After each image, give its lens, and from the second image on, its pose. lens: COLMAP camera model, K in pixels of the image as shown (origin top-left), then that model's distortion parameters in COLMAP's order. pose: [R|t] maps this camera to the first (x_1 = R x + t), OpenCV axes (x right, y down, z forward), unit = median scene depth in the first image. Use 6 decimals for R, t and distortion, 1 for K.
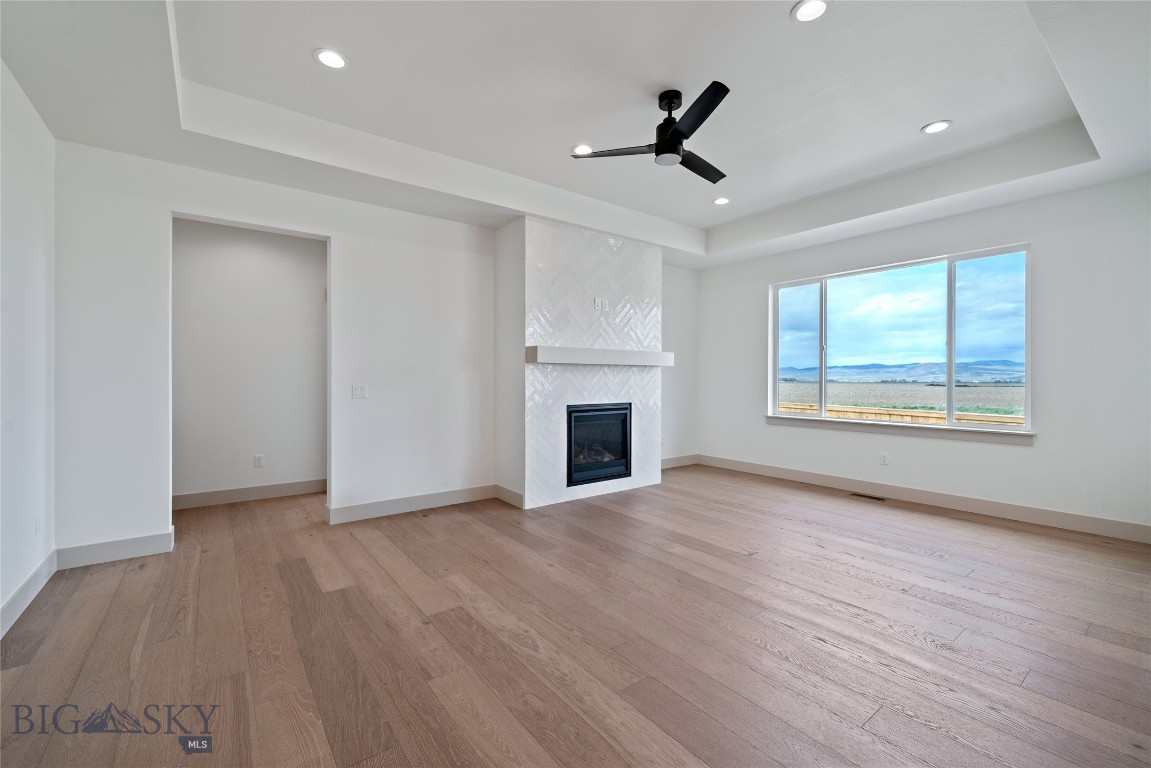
lens RADIAL K [[477.4, 0, 576.1], [0, 477.4, 378.5], [0, 0, 1]] dist [-0.001532, -0.000139]
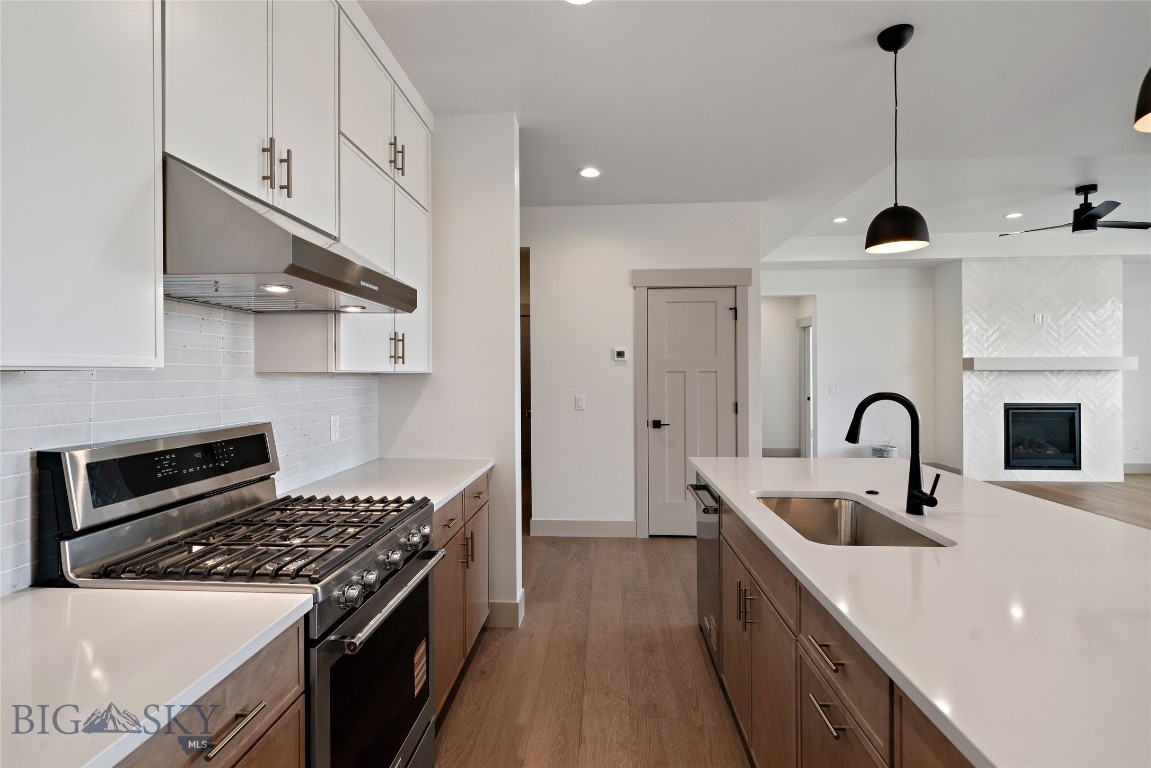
lens RADIAL K [[552.5, 0, 567.9], [0, 552.5, 371.6], [0, 0, 1]] dist [0.003501, 0.000999]
pose [[0.751597, -0.006477, -0.659591, 0.078403], [0.006166, 0.999977, -0.002793, -0.029554], [0.659594, -0.001967, 0.751620, -0.824382]]
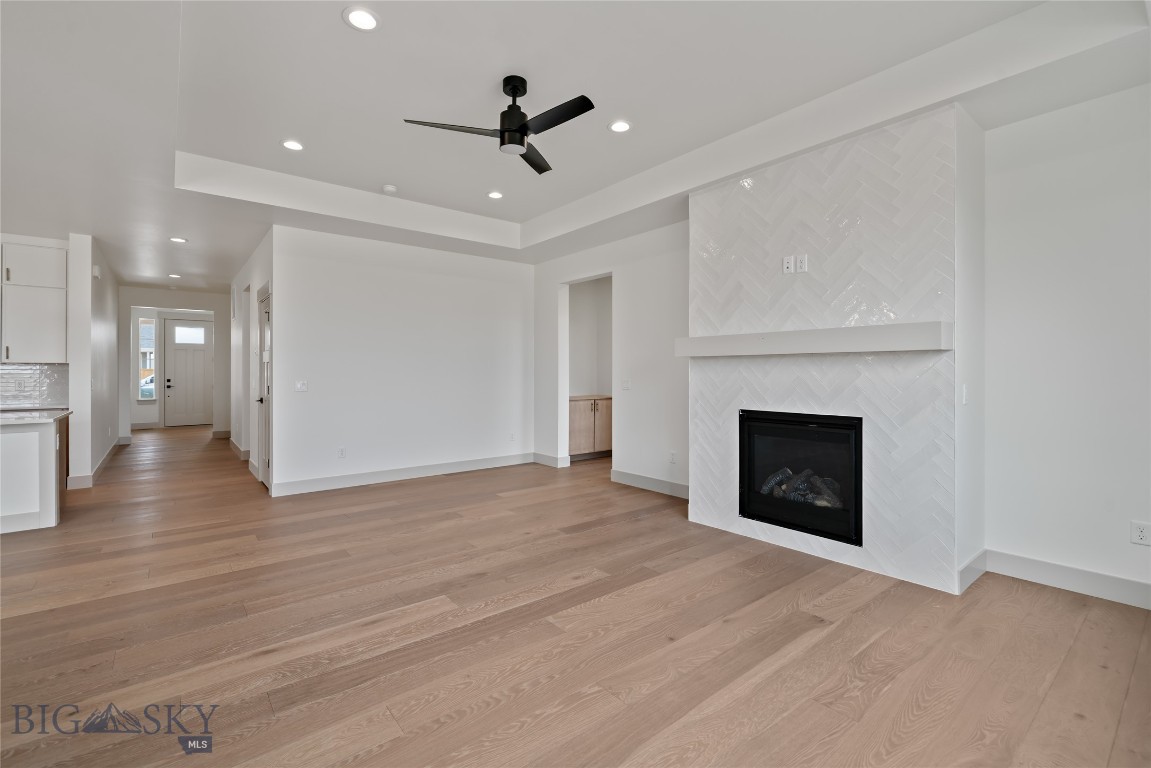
lens RADIAL K [[508.7, 0, 571.8], [0, 508.7, 371.8], [0, 0, 1]] dist [0.000003, -0.000142]
pose [[0.020525, -0.002870, -0.999785, 0.791229], [0.002540, 0.999993, -0.002818, -0.003669], [0.999786, -0.002481, 0.020532, 0.707069]]
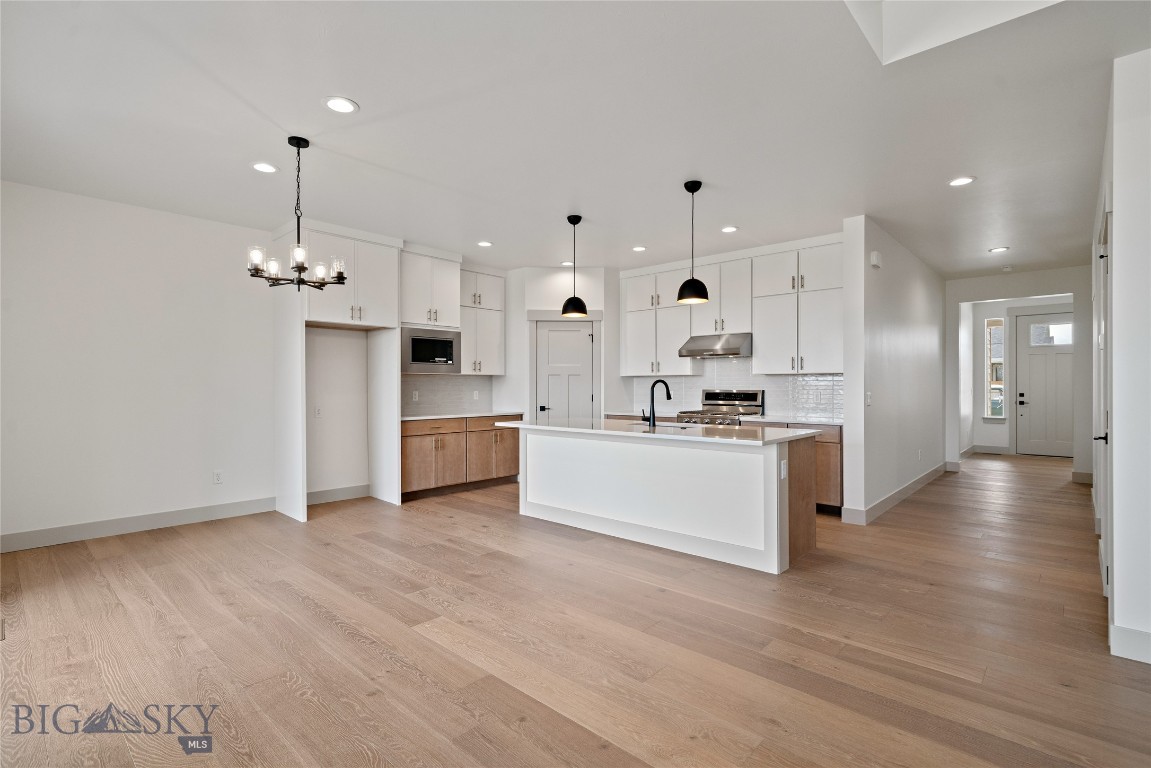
lens RADIAL K [[541.4, 0, 570.4], [0, 541.4, 386.3], [0, 0, 1]] dist [0.001532, 0.000267]
pose [[-0.984873, -0.001922, -0.173265, 0.313832], [-0.001878, 0.999998, -0.000421, -0.001780], [0.173266, -0.000089, -0.984875, 0.525230]]
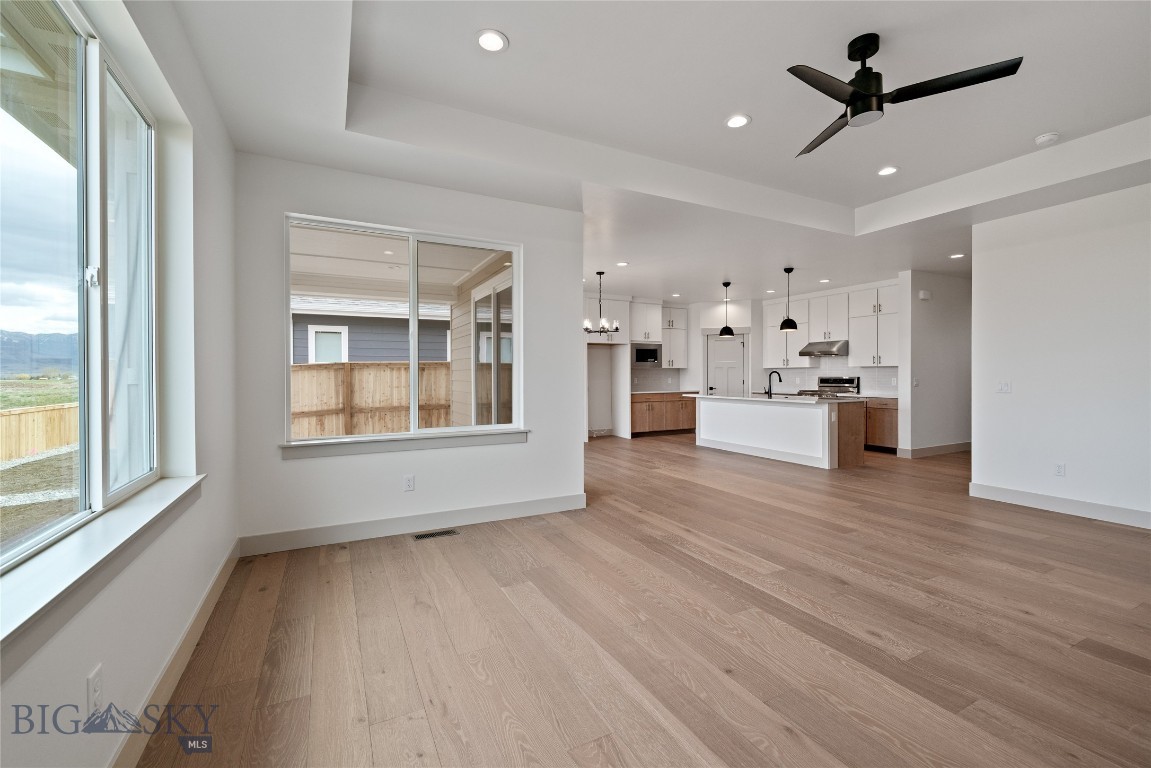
lens RADIAL K [[477.4, 0, 576.1], [0, 477.4, 378.5], [0, 0, 1]] dist [-0.001532, -0.000139]
pose [[-0.985296, 0.000400, 0.170858, 0.361131], [0.001725, 0.999970, 0.007605, -0.003470], [-0.170850, 0.007787, -0.985266, 1.239567]]
